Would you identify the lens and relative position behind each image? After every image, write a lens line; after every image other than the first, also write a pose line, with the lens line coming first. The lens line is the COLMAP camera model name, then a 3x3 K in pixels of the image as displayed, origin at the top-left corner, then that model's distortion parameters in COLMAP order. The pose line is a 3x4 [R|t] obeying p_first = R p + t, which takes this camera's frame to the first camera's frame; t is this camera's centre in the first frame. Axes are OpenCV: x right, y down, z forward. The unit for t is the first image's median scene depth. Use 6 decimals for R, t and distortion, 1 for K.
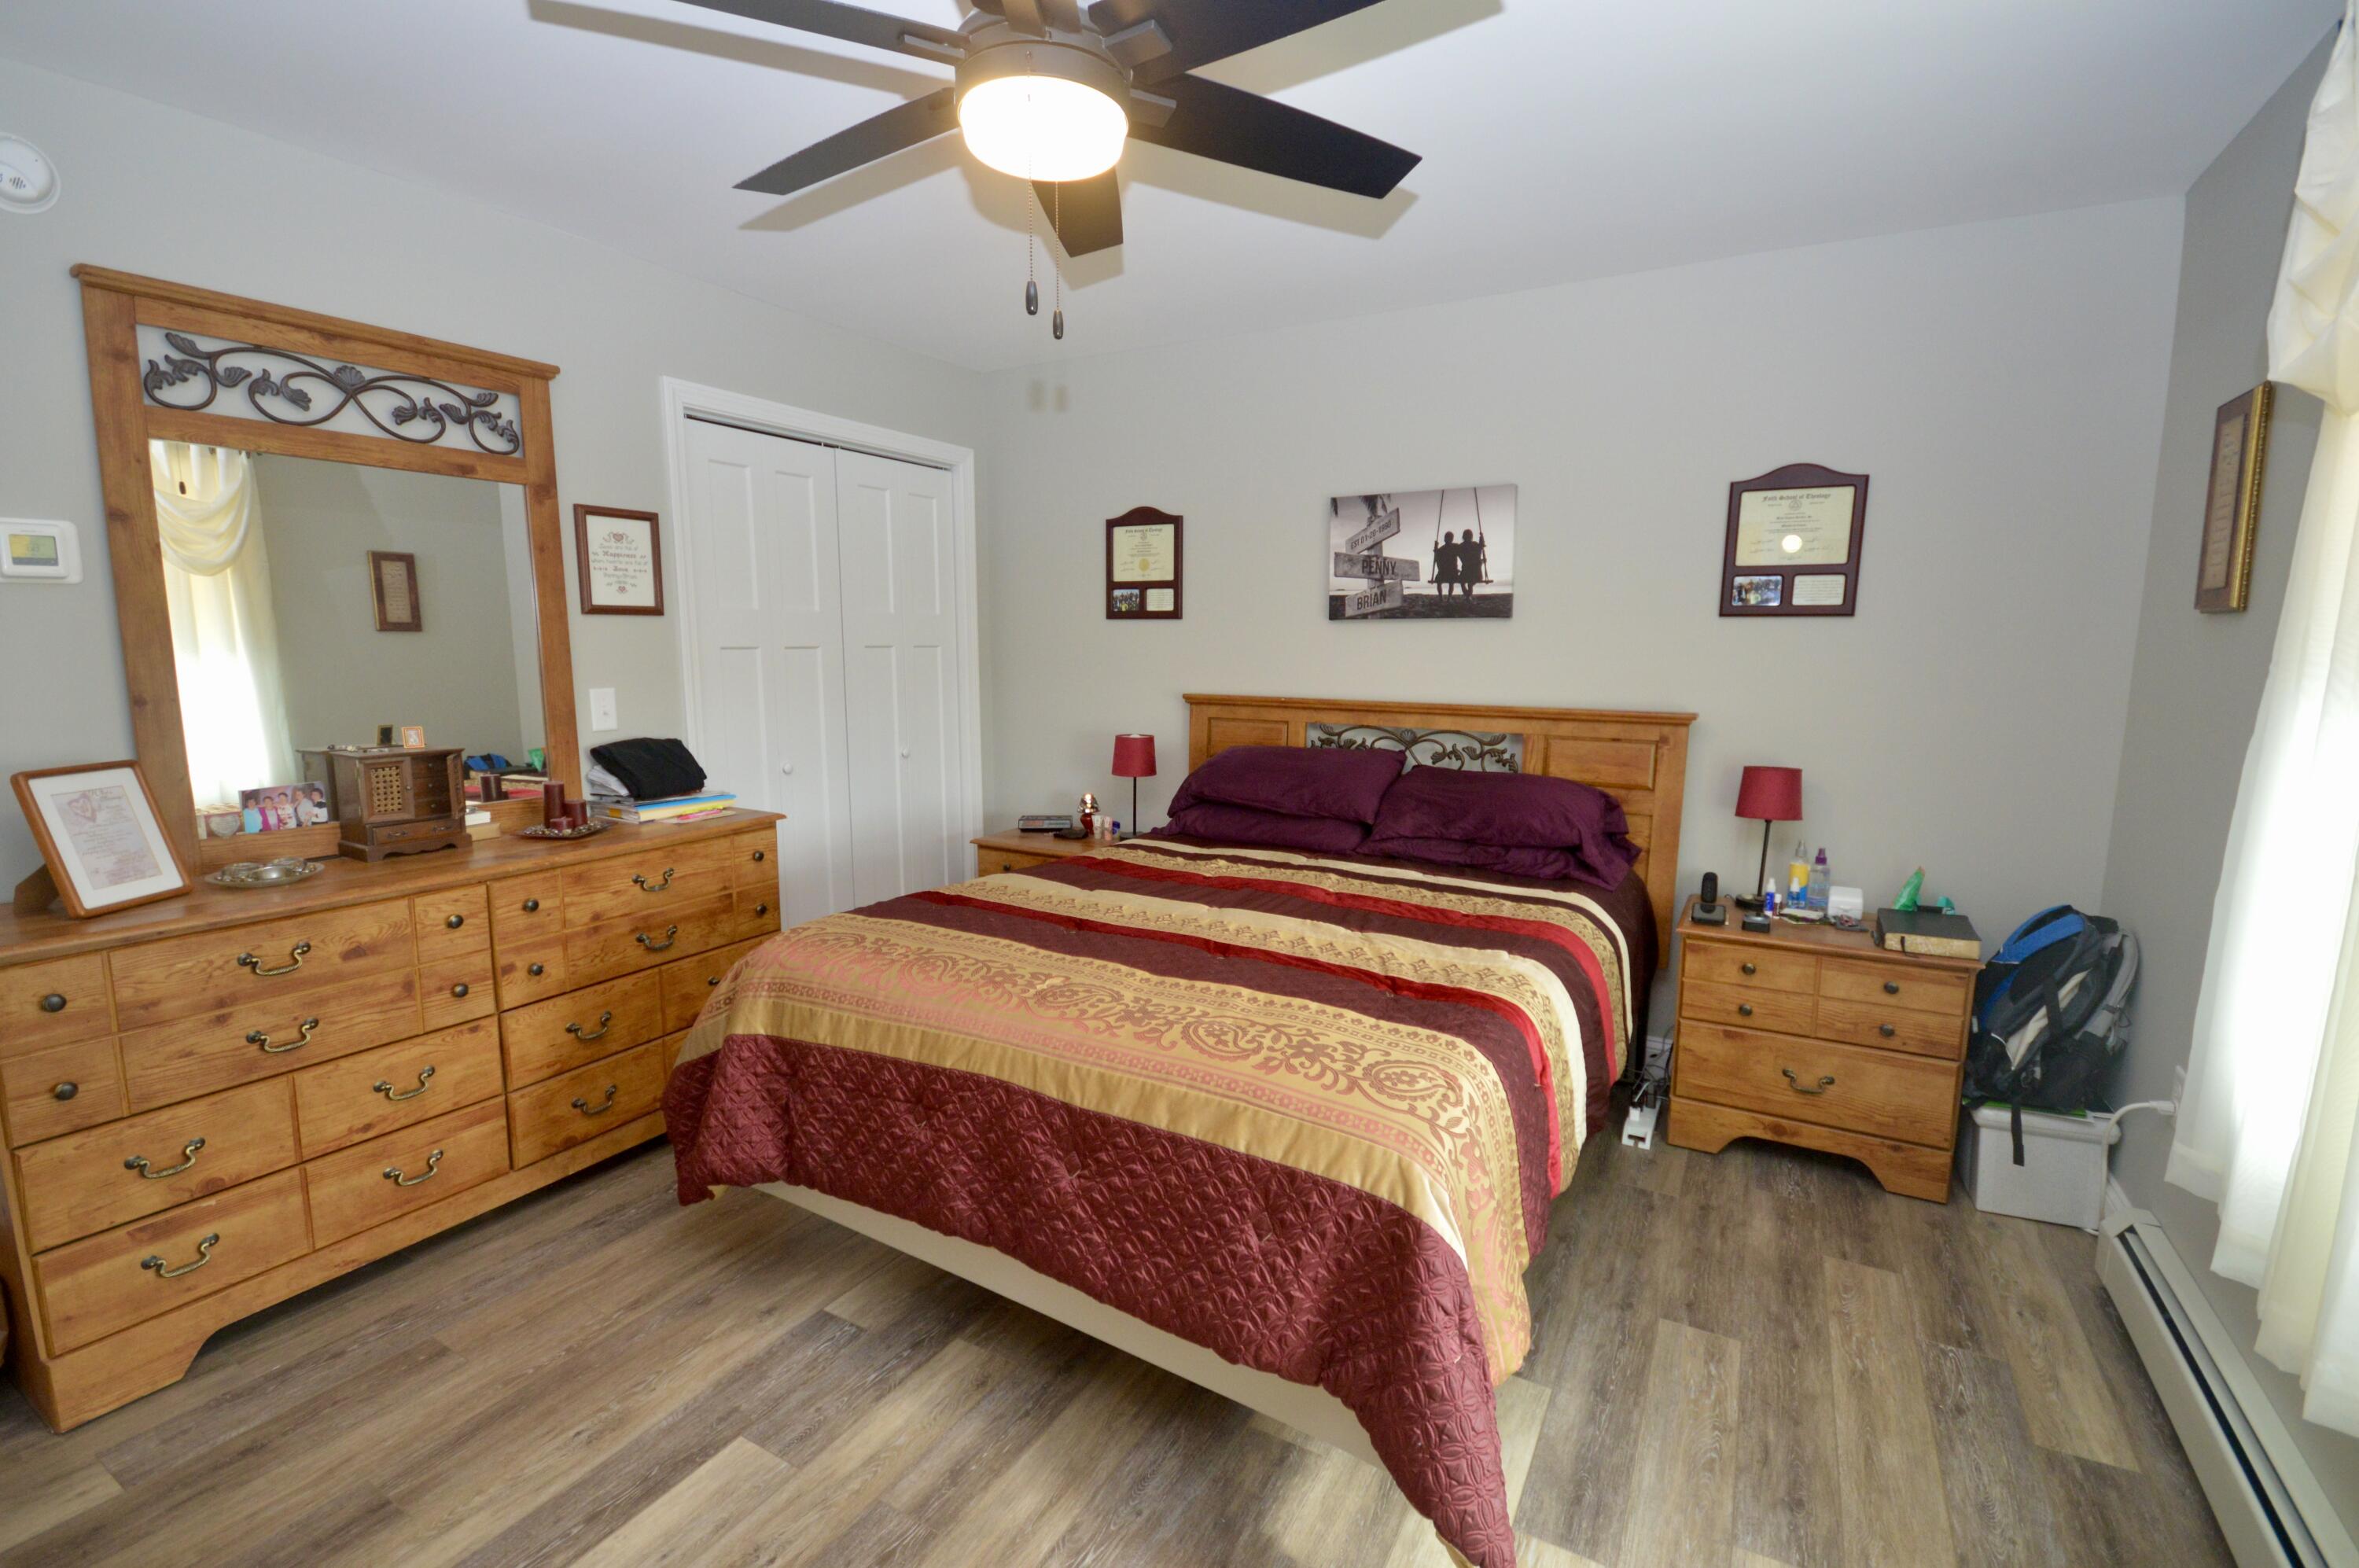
lens RADIAL K [[1049.8, 0, 1171.6], [0, 1049.8, 793.0], [0, 0, 1]] dist [0.015181, -0.014656]
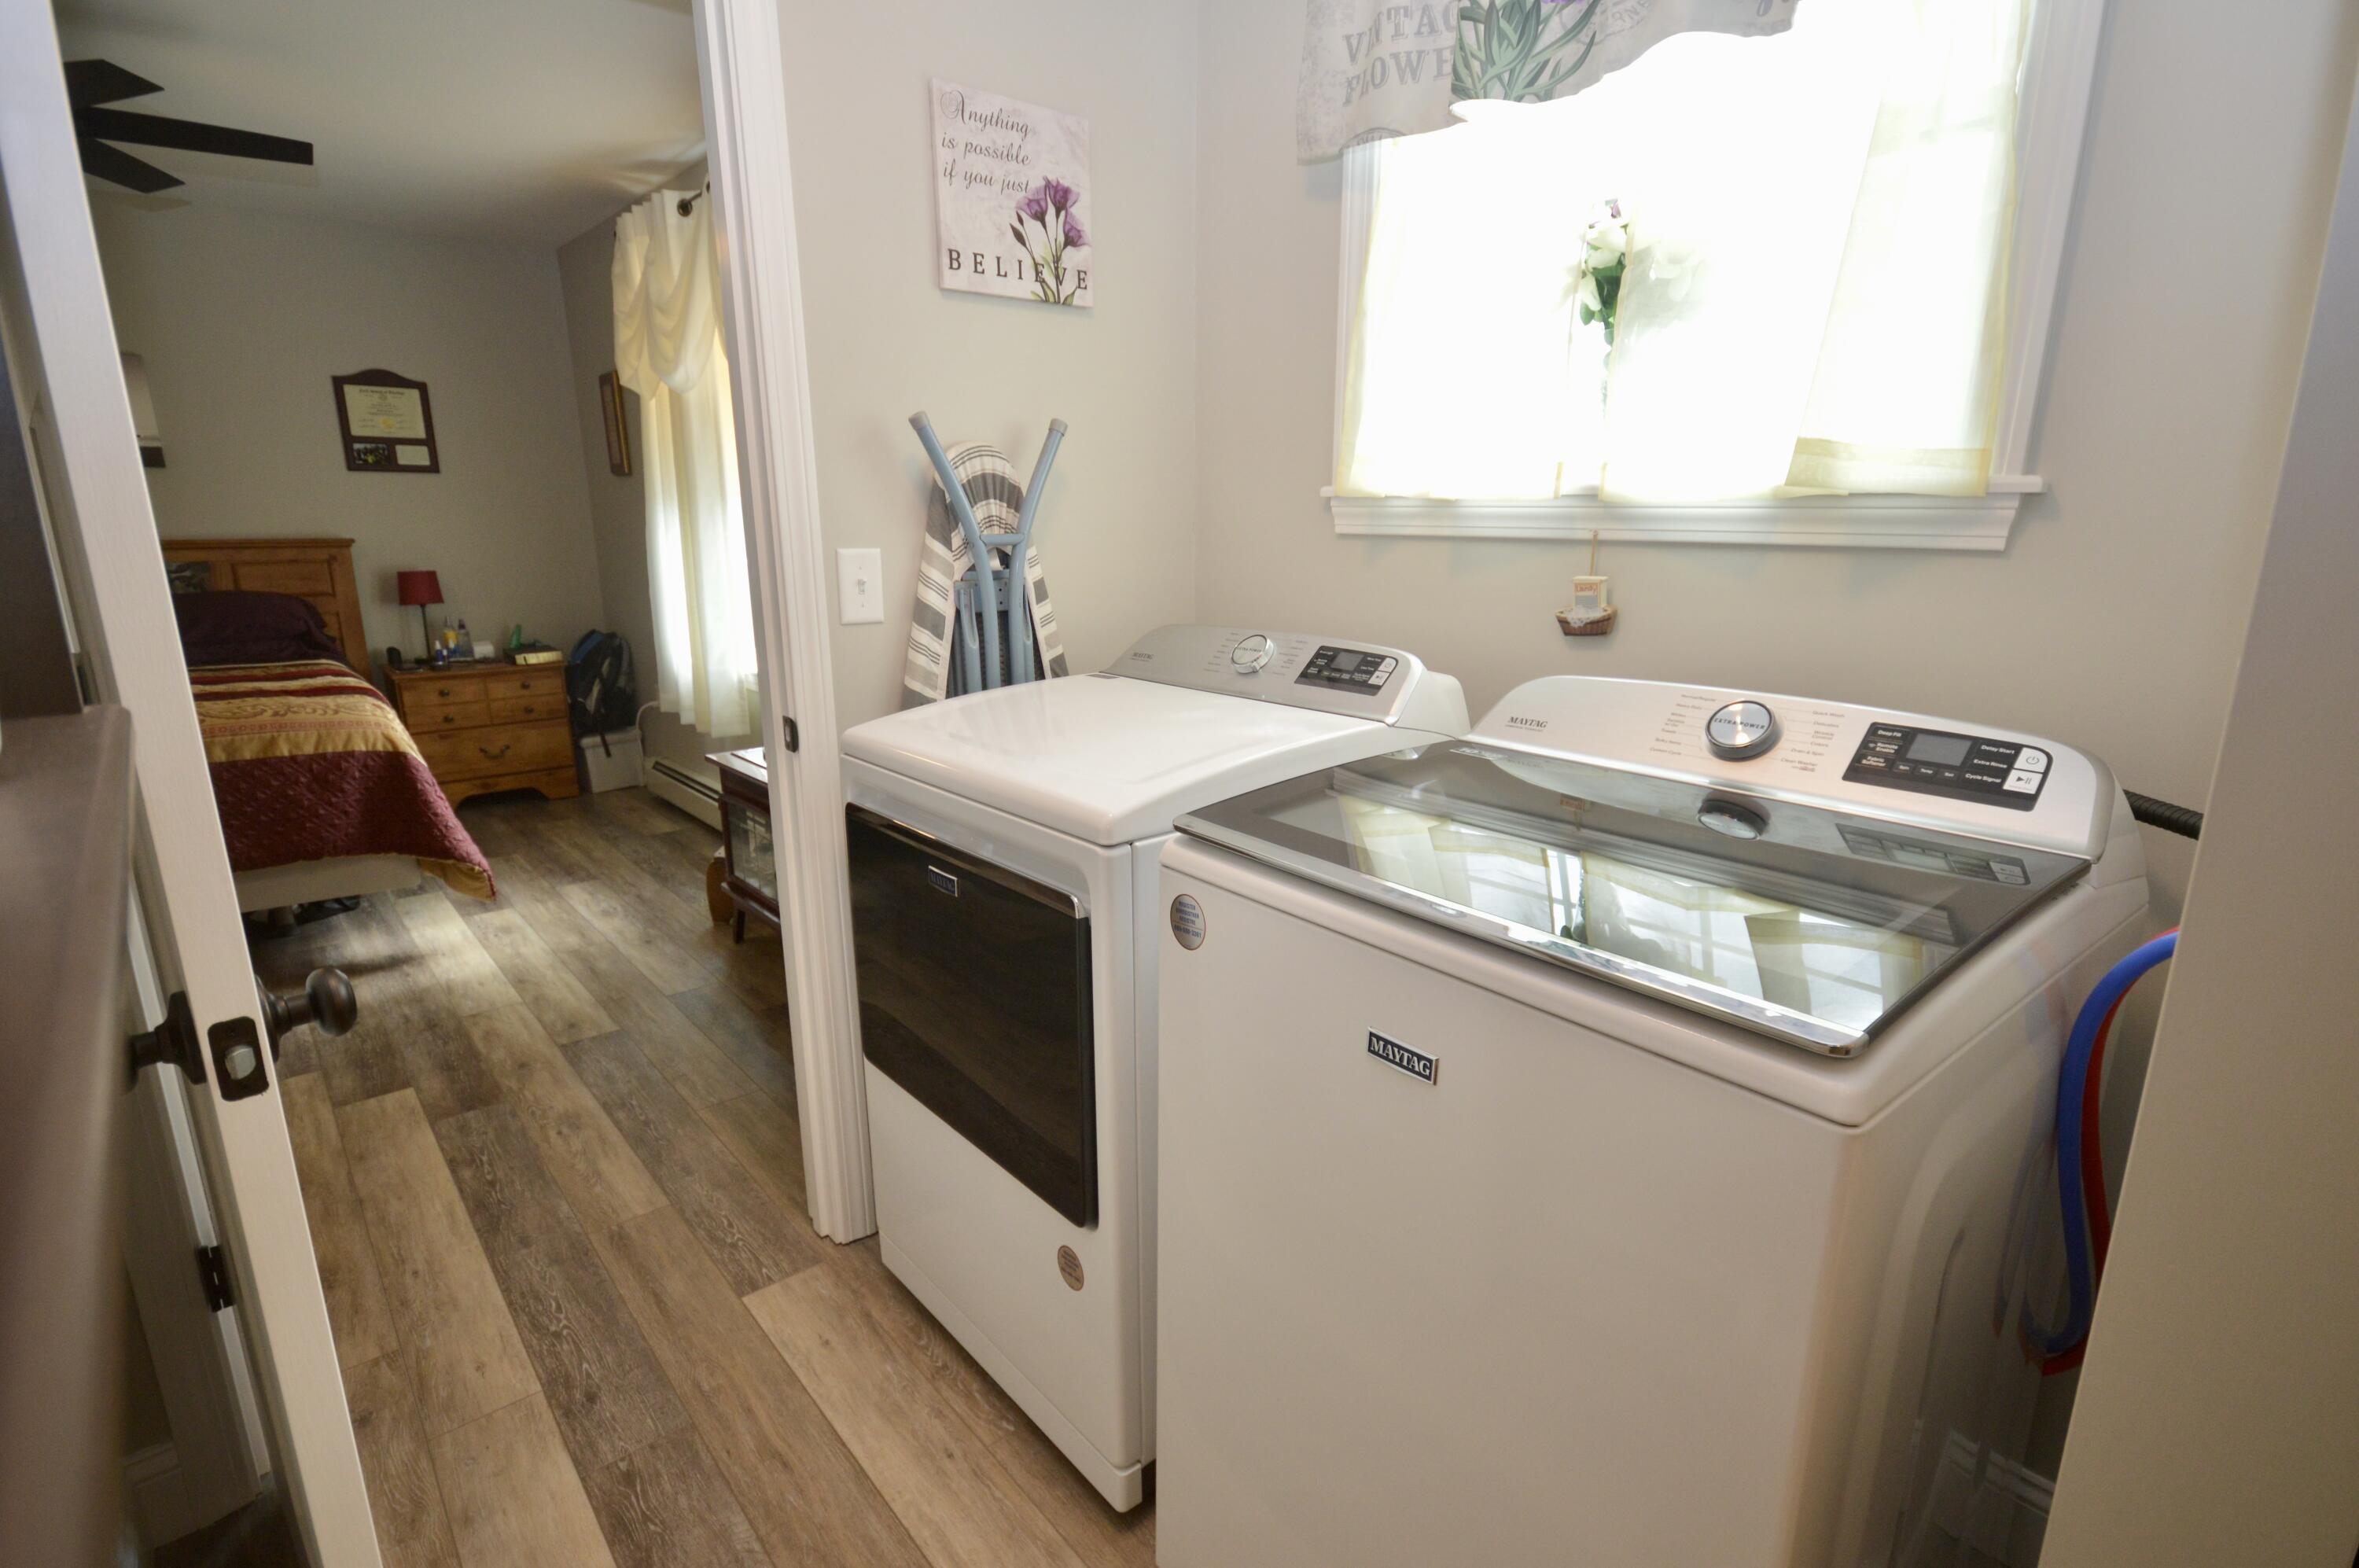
lens RADIAL K [[1139.3, 0, 1175.9], [0, 1139.3, 797.9], [0, 0, 1]] dist [0.001562, 0.000935]
pose [[0.335926, -0.235157, 0.912061, -0.635507], [0.137935, 0.970175, 0.199337, 0.113734], [-0.931734, 0.058842, 0.358344, -0.599291]]
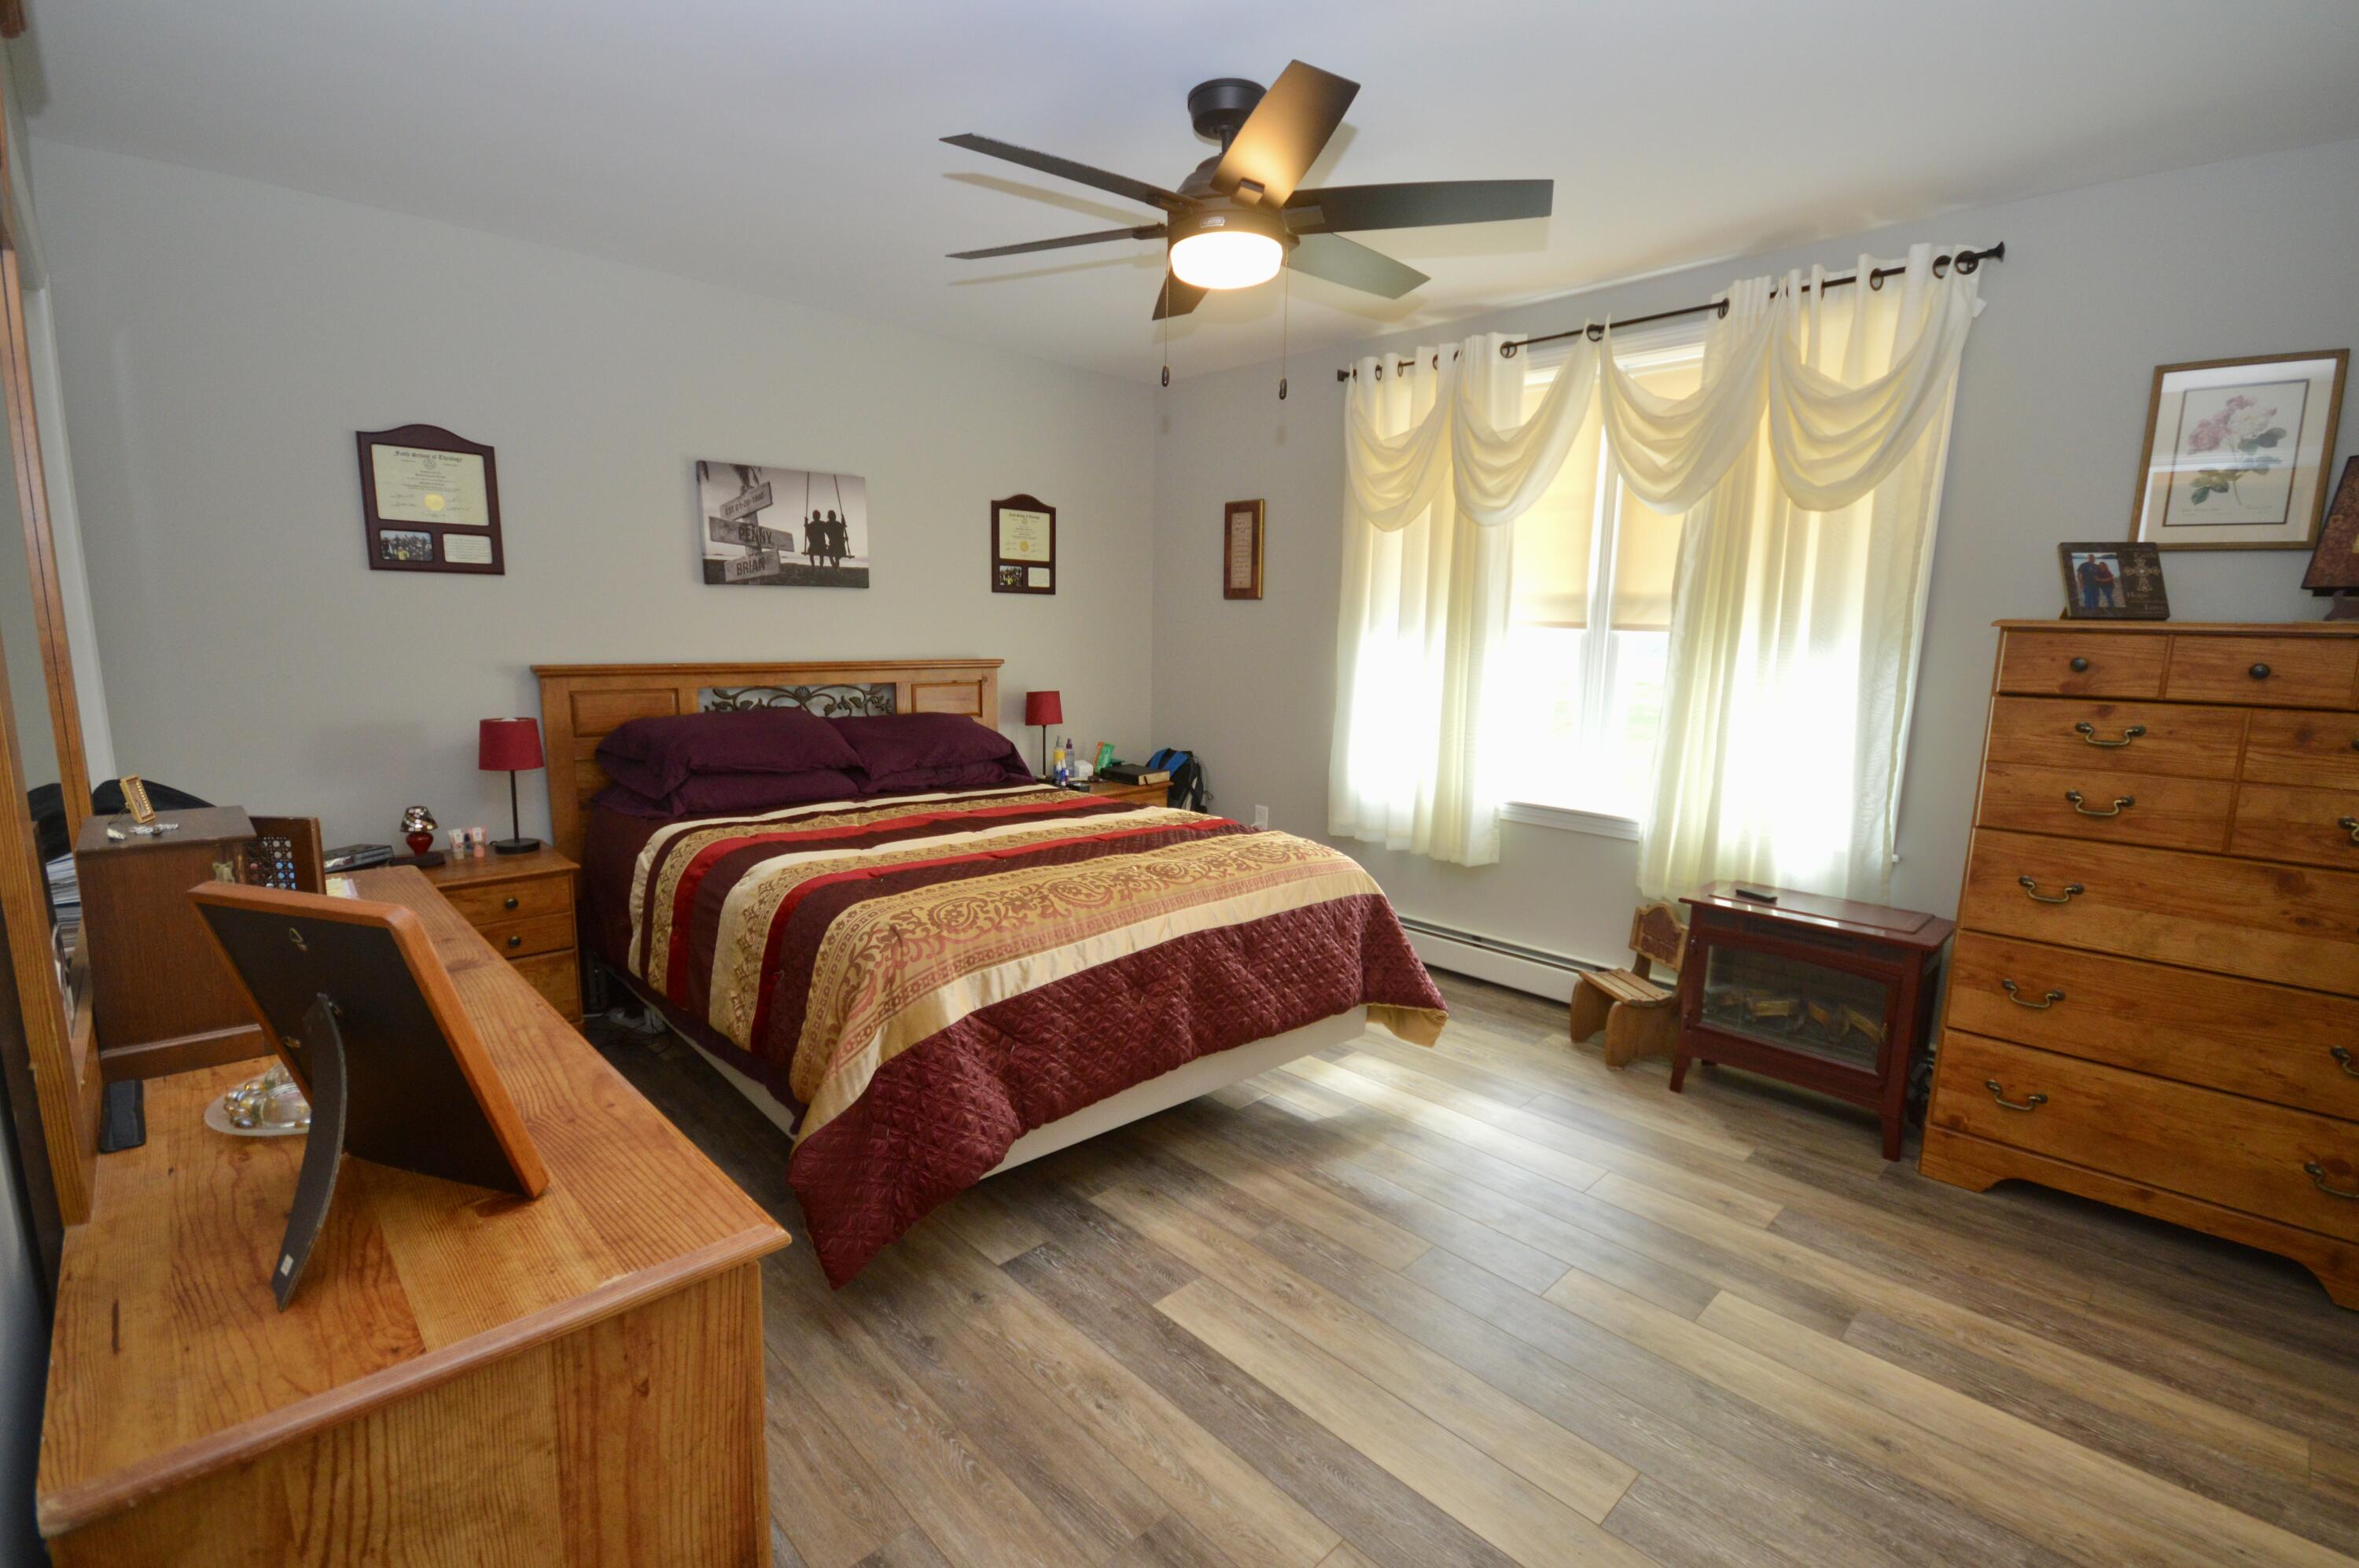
lens RADIAL K [[1049.8, 0, 1171.6], [0, 1049.8, 793.0], [0, 0, 1]] dist [0.015181, -0.014656]
pose [[0.285149, -0.159932, 0.945046, -0.823350], [0.124513, 0.983807, 0.128923, -0.050551], [-0.950361, 0.080908, 0.300446, 0.346692]]
